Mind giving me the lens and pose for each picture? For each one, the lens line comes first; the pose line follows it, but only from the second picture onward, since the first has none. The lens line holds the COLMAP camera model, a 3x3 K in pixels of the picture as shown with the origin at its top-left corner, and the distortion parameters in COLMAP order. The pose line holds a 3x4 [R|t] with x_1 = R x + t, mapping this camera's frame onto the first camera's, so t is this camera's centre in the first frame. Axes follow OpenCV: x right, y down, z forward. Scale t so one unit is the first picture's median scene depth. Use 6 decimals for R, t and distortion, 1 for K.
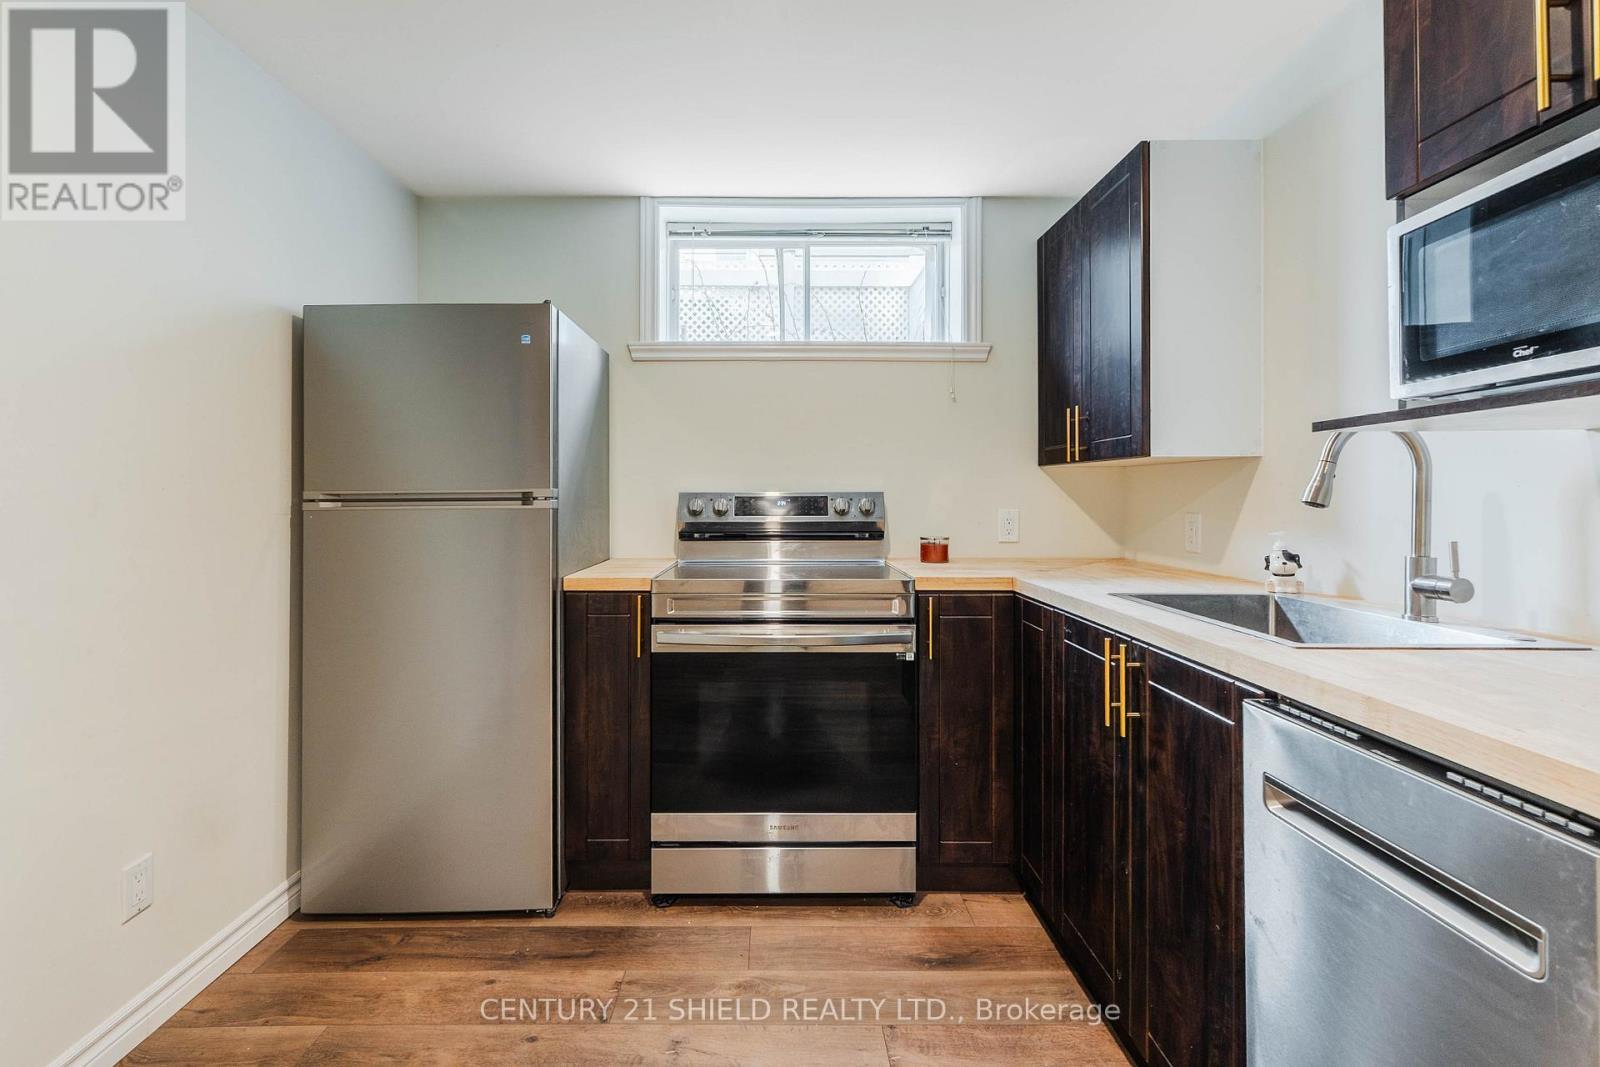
lens RADIAL K [[707.7, 0, 778.1], [0, 707.7, 494.6], [0, 0, 1]] dist [0.001967, 0.000367]
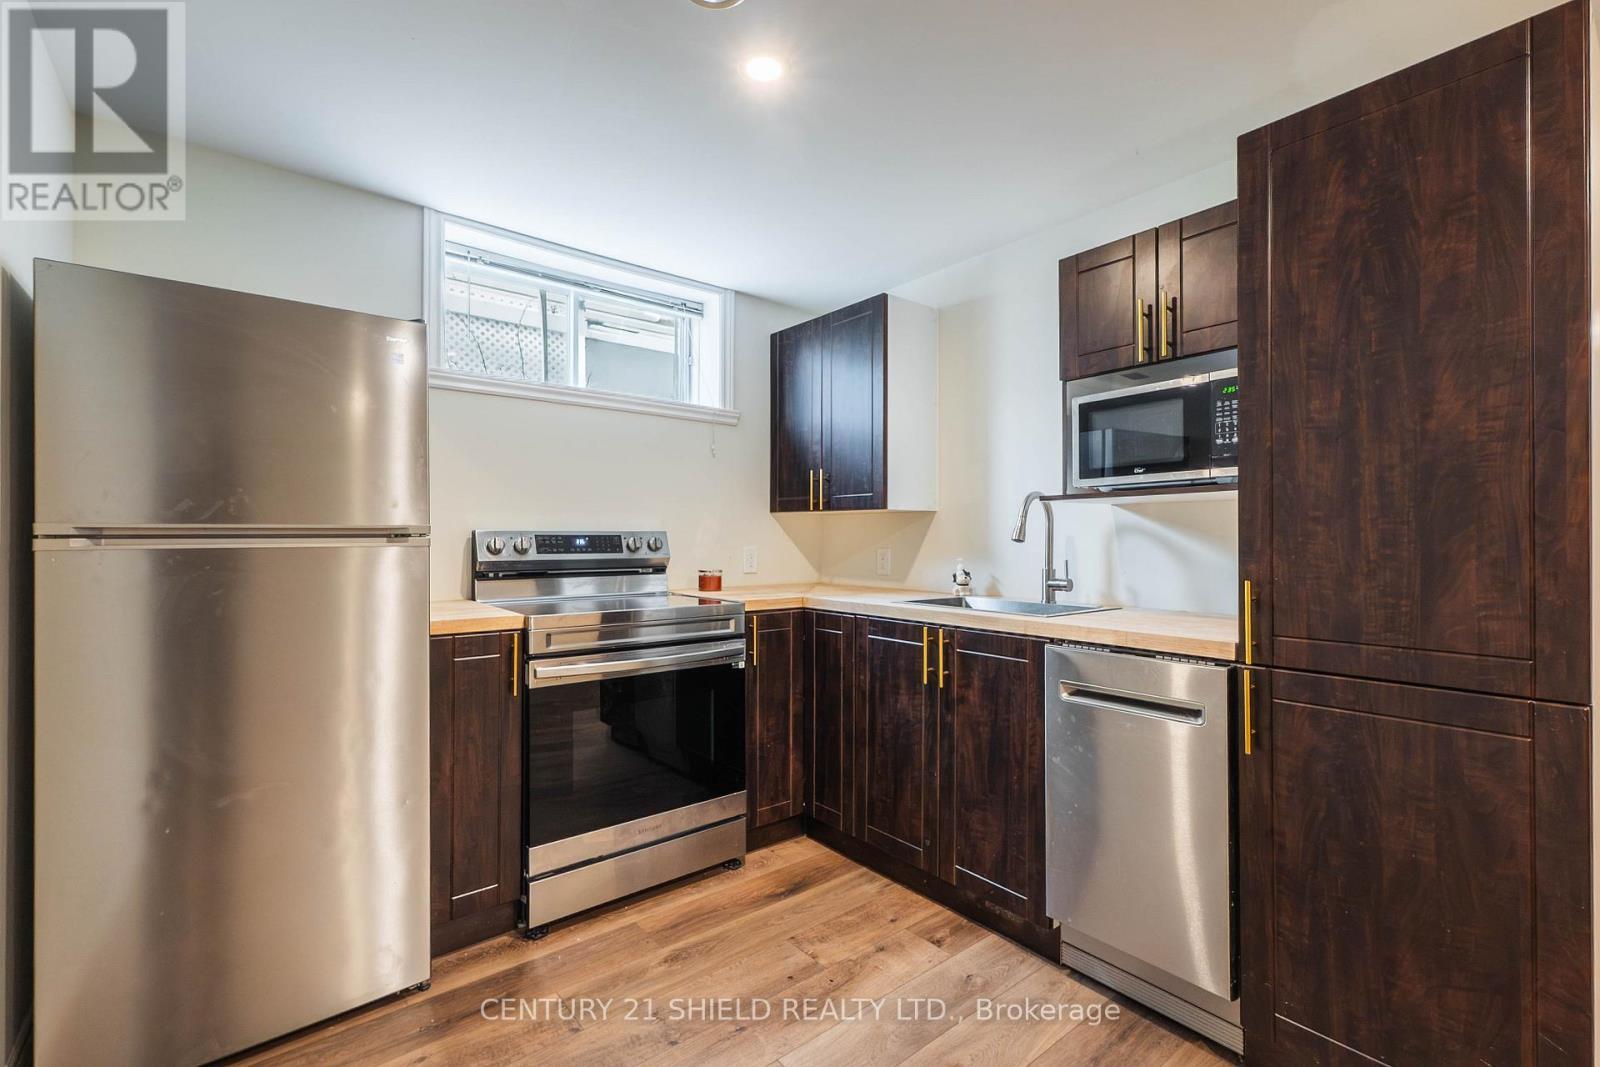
lens RADIAL K [[693.4, 0, 803.8], [0, 693.4, 536.4], [0, 0, 1]] dist [0.000419, 0.000306]
pose [[0.778867, 0.004732, 0.627172, -0.491075], [-0.005191, 0.999986, -0.001099, 0.004943], [-0.627168, -0.002400, 0.778880, -0.010809]]
